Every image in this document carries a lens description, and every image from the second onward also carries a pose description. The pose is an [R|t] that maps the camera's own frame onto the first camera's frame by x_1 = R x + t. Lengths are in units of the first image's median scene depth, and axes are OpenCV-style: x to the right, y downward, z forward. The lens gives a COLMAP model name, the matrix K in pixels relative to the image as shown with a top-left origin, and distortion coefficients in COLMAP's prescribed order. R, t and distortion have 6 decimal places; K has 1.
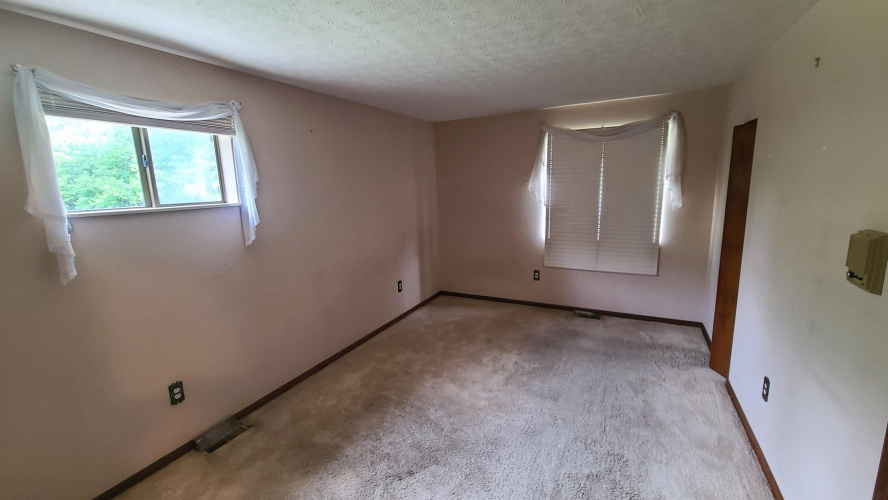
lens RADIAL K [[362.0, 0, 446.7], [0, 362.0, 247.9], [0, 0, 1]] dist [0.001681, 0.000048]
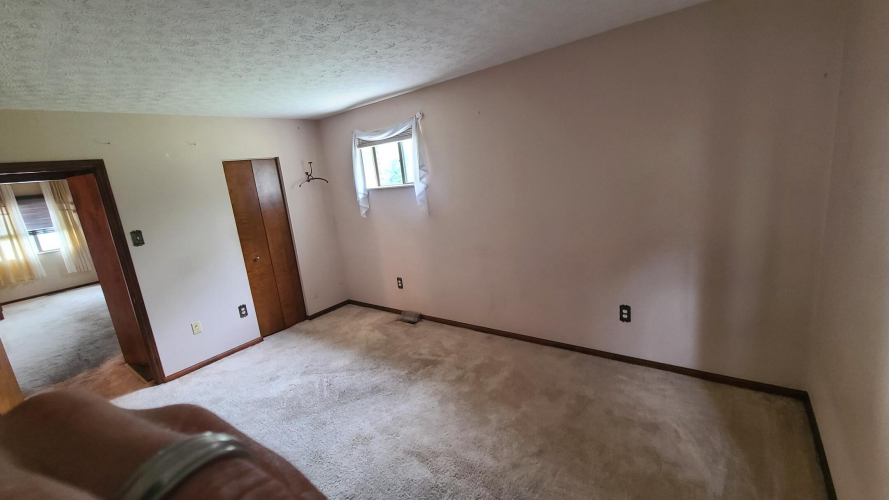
lens RADIAL K [[362.4, 0, 447.4], [0, 362.4, 250.1], [0, 0, 1]] dist [0.001681, 0.000048]
pose [[-0.180811, 0.246168, -0.952213, 0.992546], [-0.068609, 0.962655, 0.261895, -0.286517], [0.981122, 0.112684, -0.157169, 1.530057]]
